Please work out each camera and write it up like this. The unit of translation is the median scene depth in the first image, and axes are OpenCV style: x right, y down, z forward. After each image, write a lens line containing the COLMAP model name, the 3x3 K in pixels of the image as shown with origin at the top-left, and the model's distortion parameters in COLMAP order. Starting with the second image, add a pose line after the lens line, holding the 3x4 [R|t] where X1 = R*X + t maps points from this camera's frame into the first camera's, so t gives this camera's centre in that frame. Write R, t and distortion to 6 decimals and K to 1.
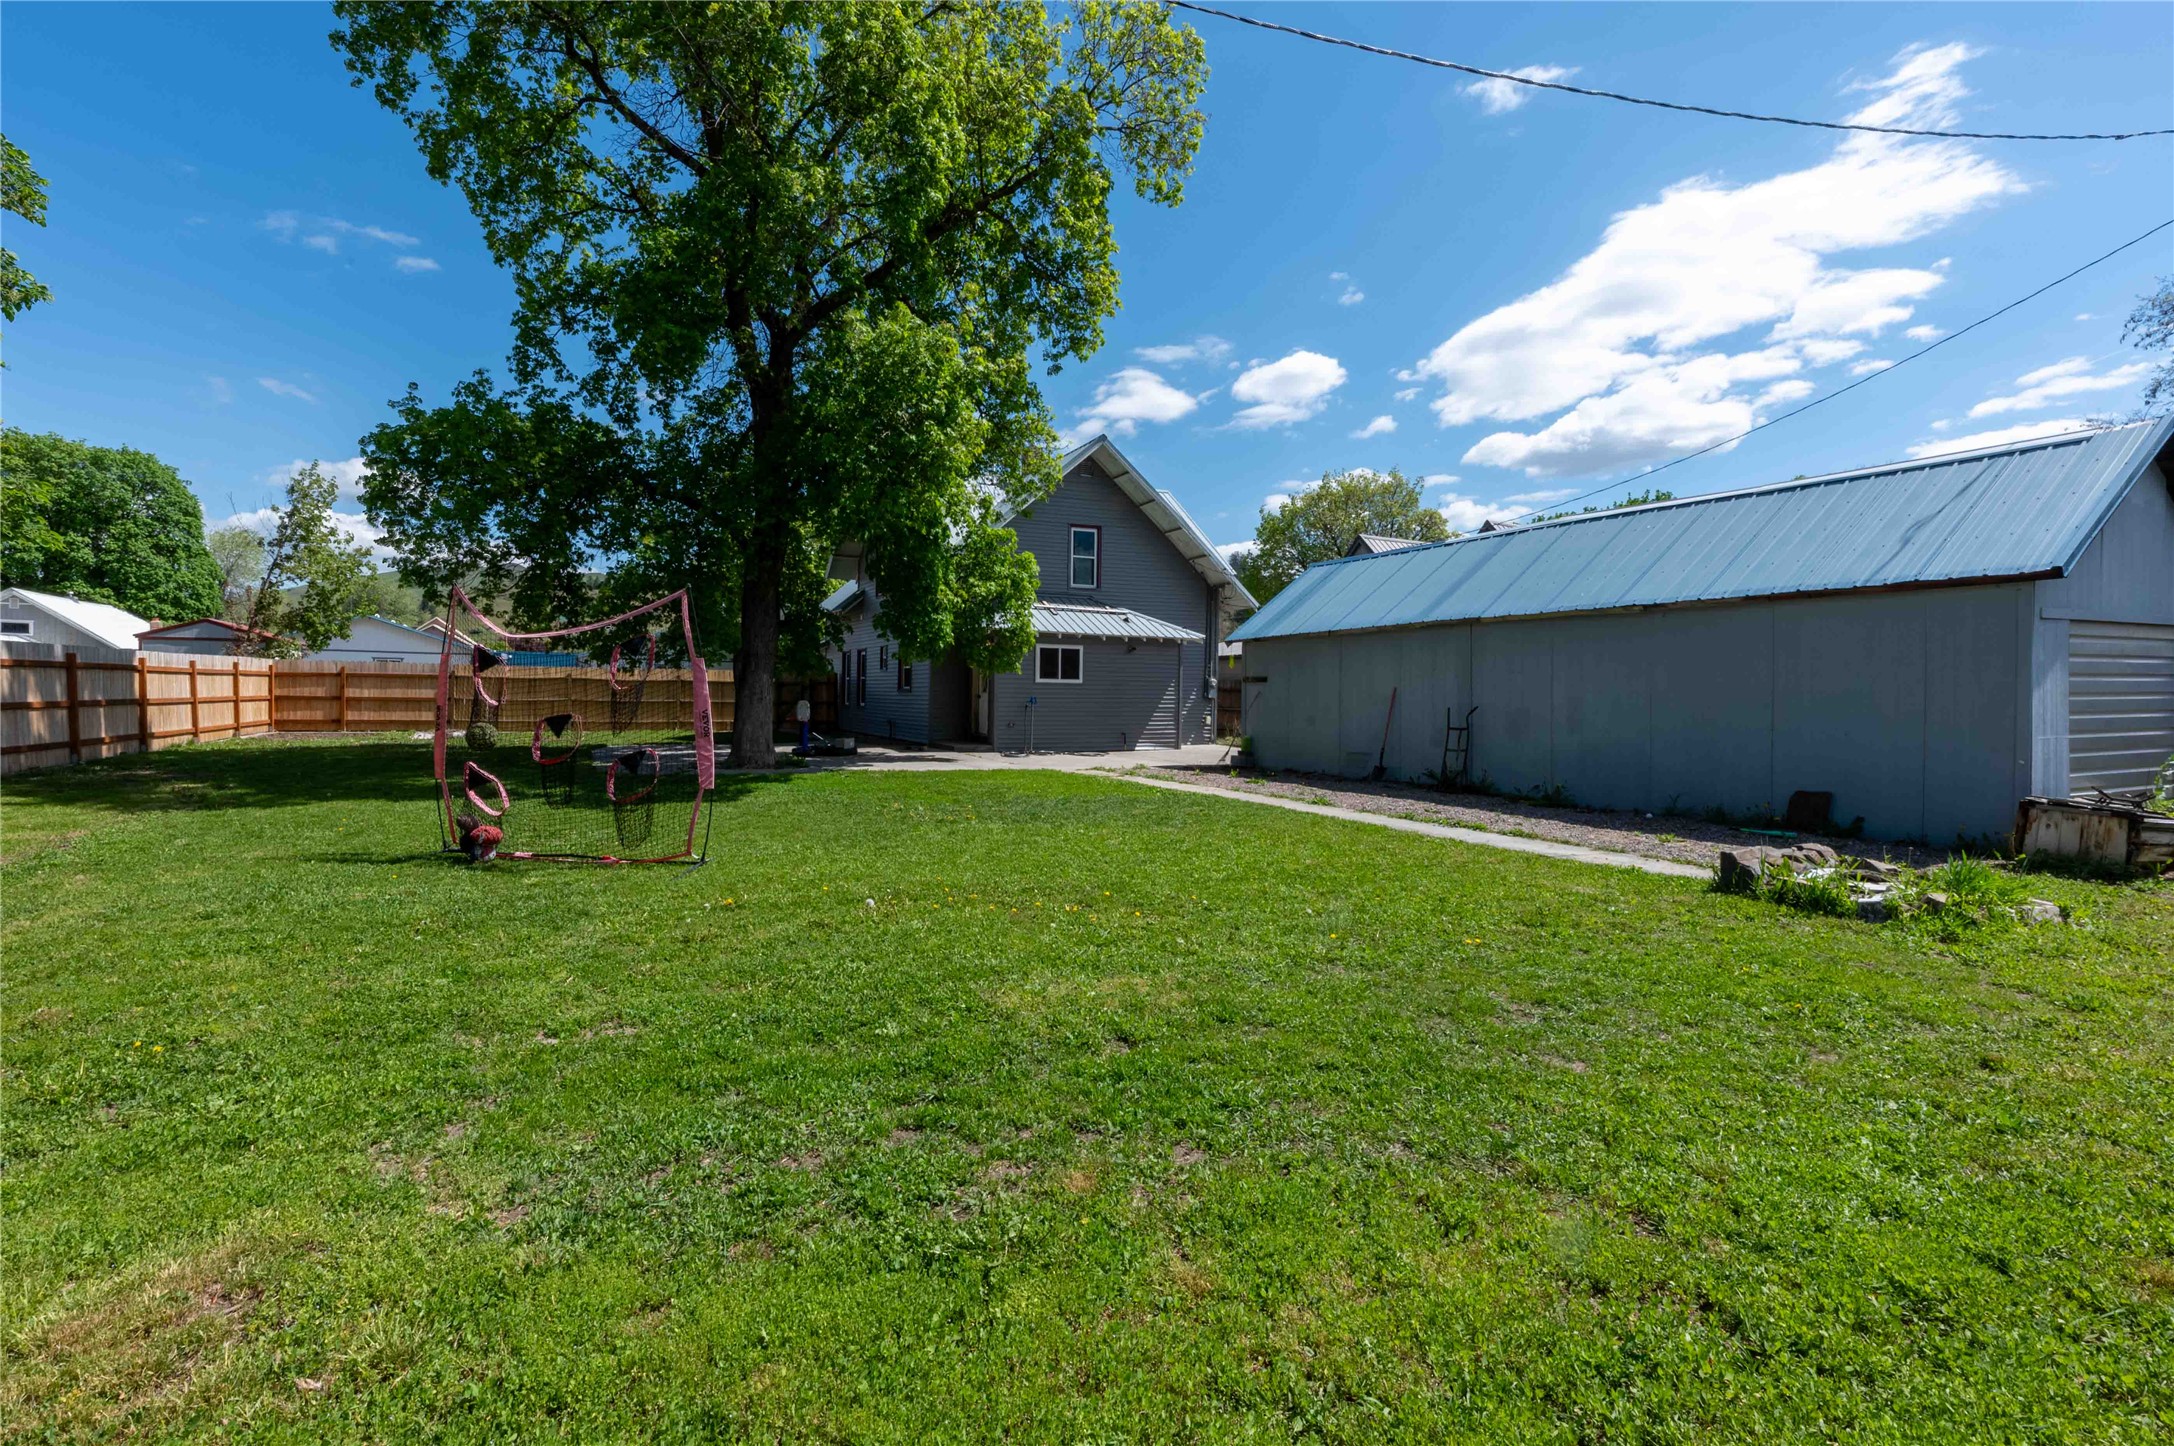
lens RADIAL K [[935.6, 0, 1074.9], [0, 935.6, 743.7], [0, 0, 1]] dist [0.006646, -0.001395]
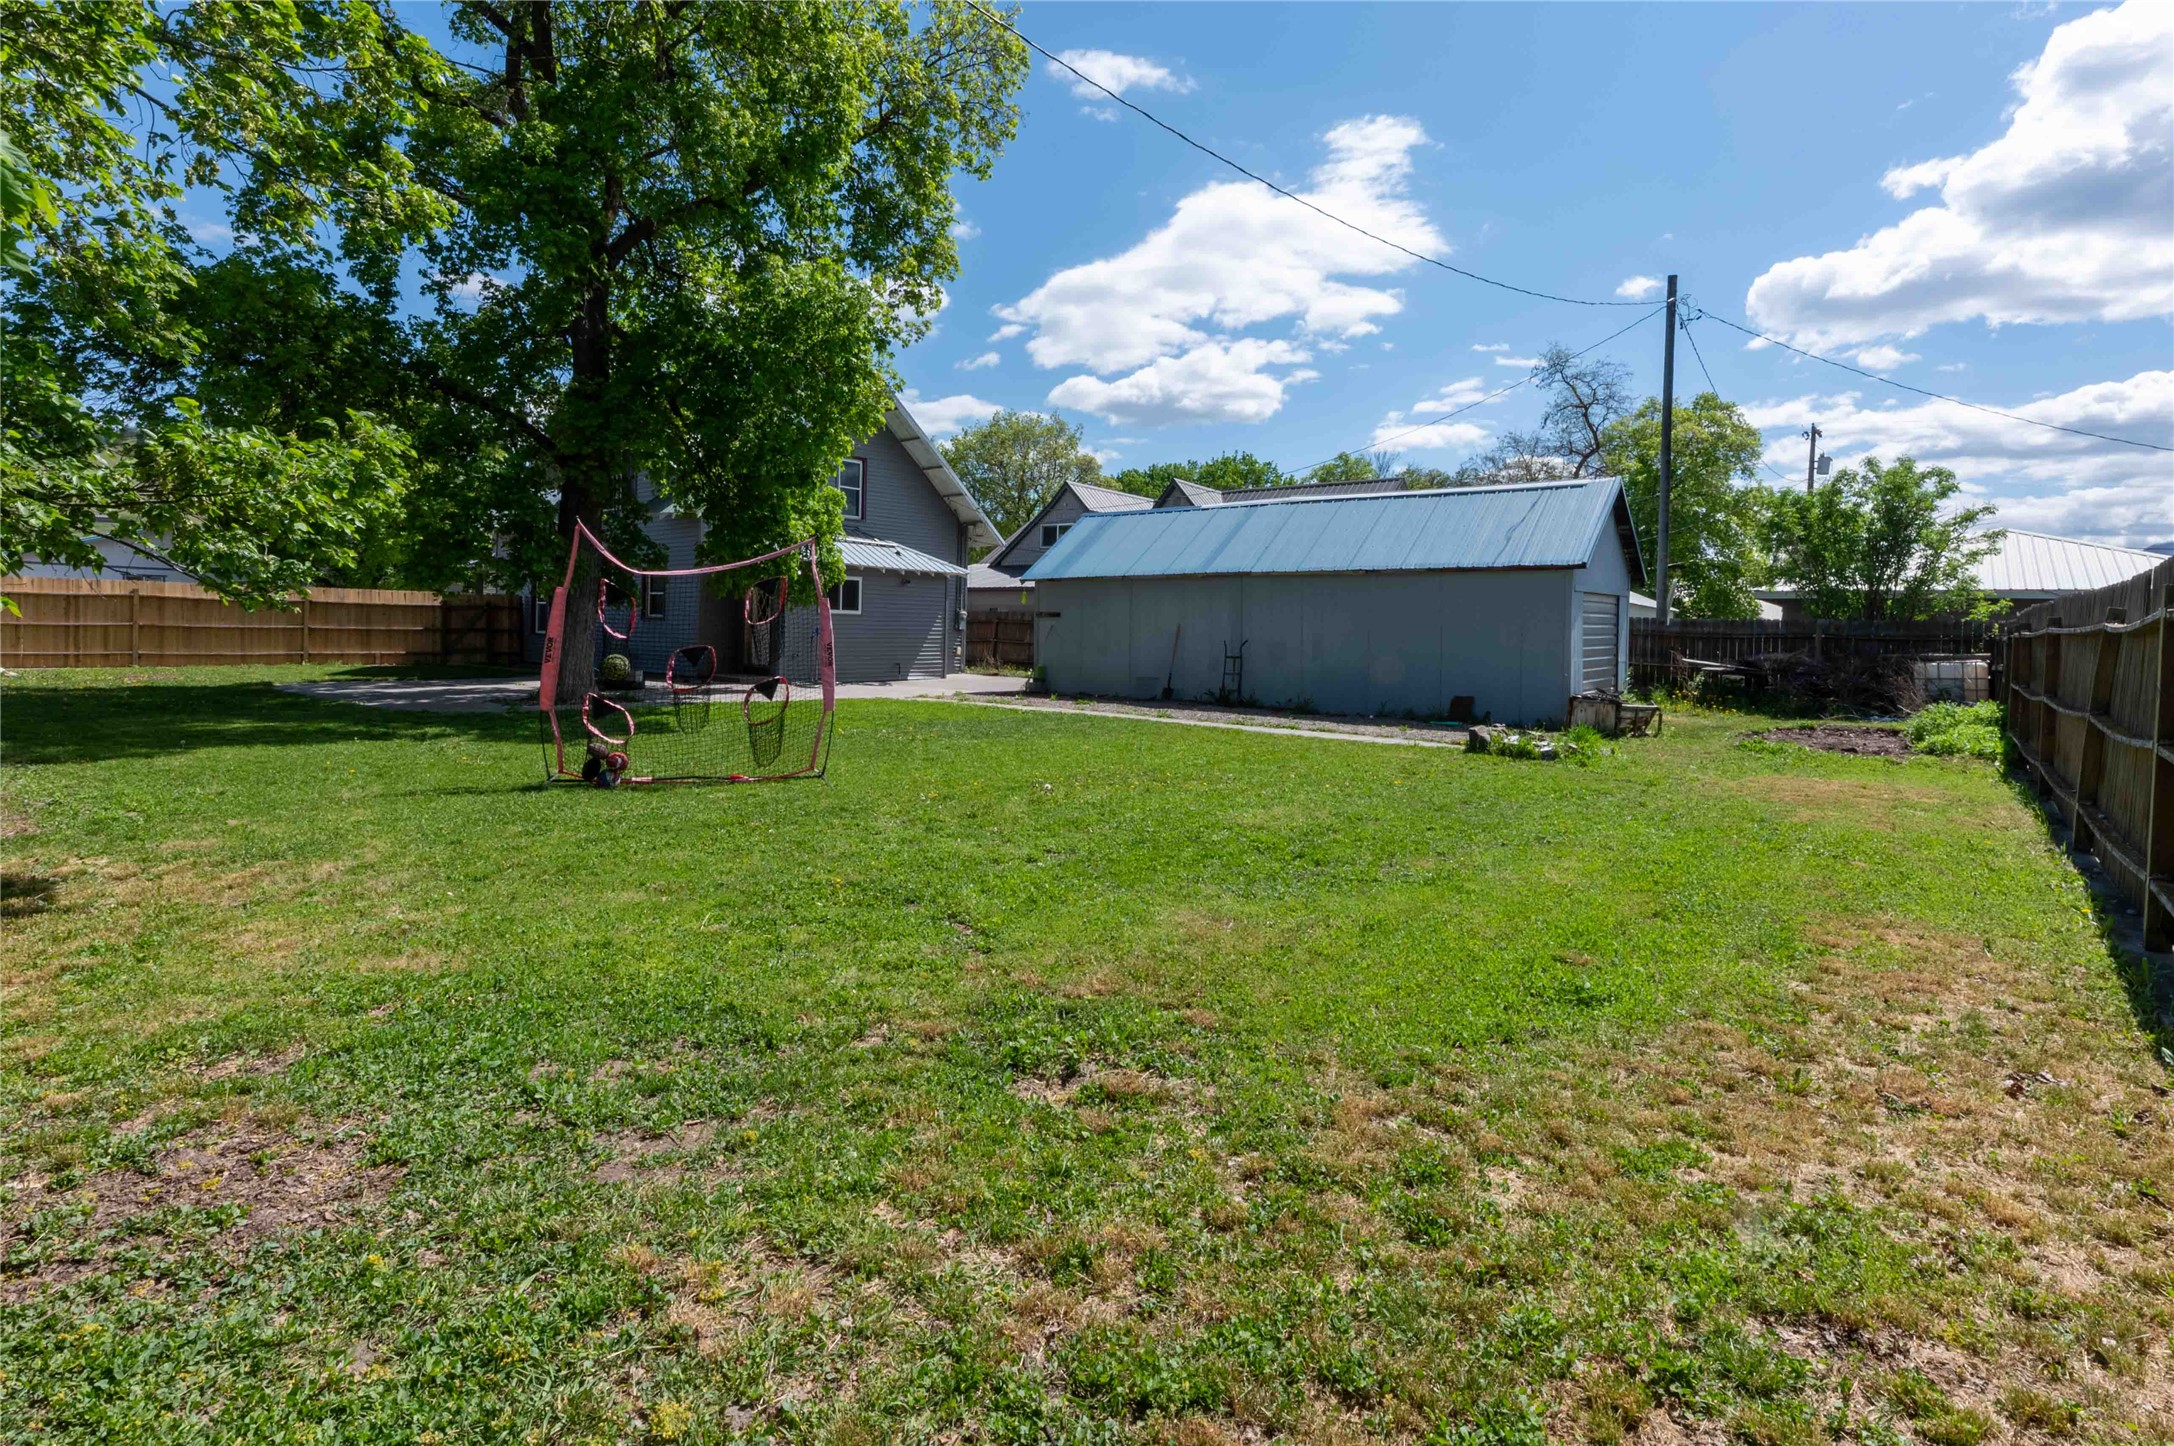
lens RADIAL K [[1053.3, 0, 1090.3], [0, 1053.3, 715.1], [0, 0, 1]] dist [-0.002632, -0.000127]
pose [[0.871433, -0.030862, 0.489543, -0.369305], [0.013344, 0.999141, 0.039235, 0.003292], [-0.490333, -0.027658, 0.871096, -0.135243]]
